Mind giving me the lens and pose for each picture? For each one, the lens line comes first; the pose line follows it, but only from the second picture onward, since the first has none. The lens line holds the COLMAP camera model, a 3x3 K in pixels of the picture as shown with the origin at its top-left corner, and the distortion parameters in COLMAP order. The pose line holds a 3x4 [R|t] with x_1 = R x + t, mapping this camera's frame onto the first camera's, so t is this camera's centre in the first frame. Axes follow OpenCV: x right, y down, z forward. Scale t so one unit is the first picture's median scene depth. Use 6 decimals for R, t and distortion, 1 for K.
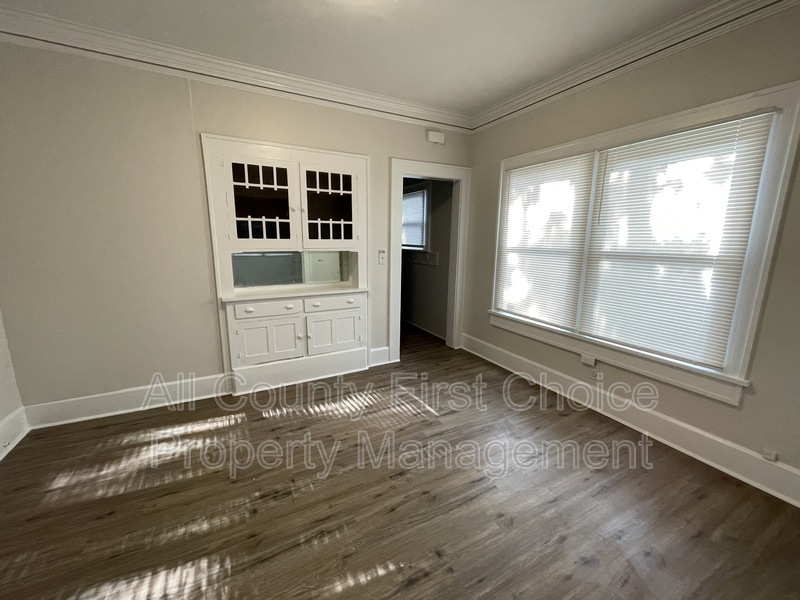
lens RADIAL K [[324.9, 0, 400.0], [0, 324.9, 301.9], [0, 0, 1]] dist [-0.003111, 0.000811]
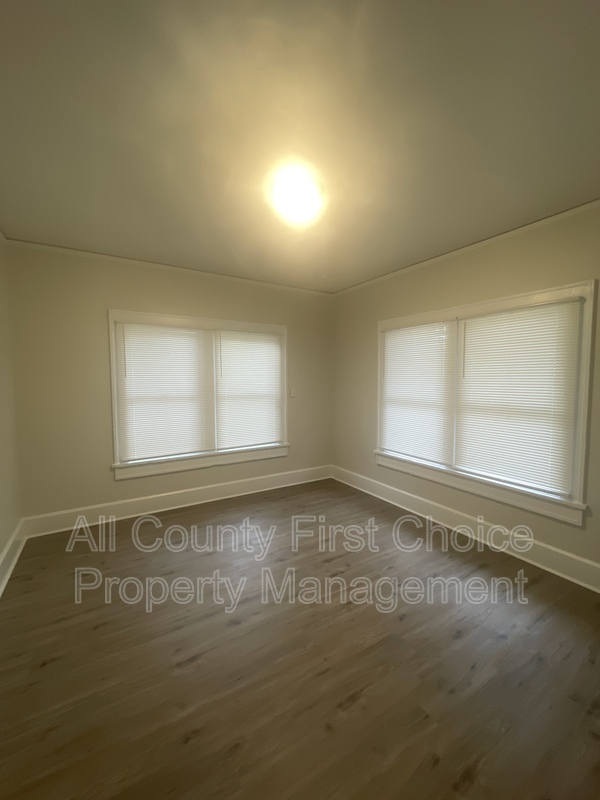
lens RADIAL K [[324.9, 0, 302.0], [0, 324.9, 396.6], [0, 0, 1]] dist [-0.003111, 0.000811]
pose [[0.998728, -0.015307, 0.048051, -0.029898], [0.022046, 0.989474, -0.143019, -0.005182], [-0.045356, 0.143896, 0.988553, -0.143292]]
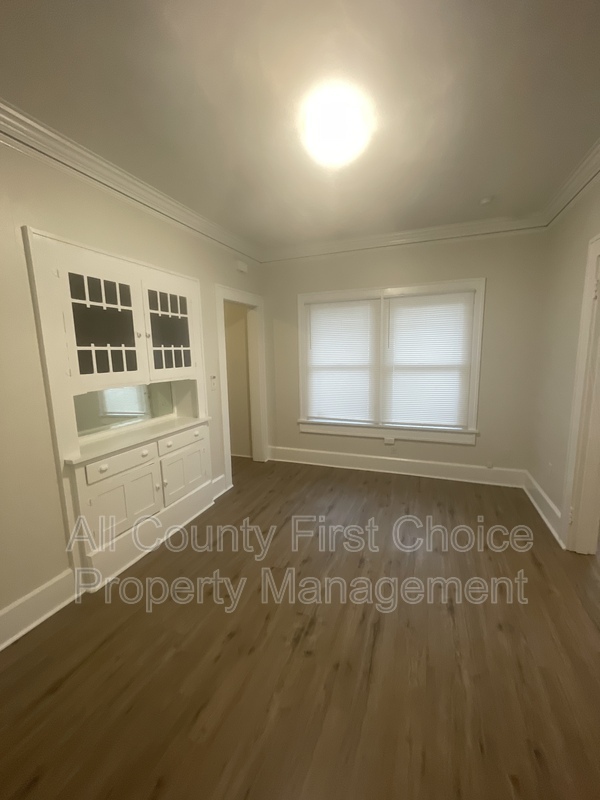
lens RADIAL K [[324.9, 0, 304.4], [0, 324.9, 403.0], [0, 0, 1]] dist [-0.003111, 0.000811]
pose [[0.753975, -0.129182, 0.644075, -0.577580], [0.156060, 0.987628, 0.015400, -0.062518], [-0.638096, 0.088903, 0.764807, 0.120271]]
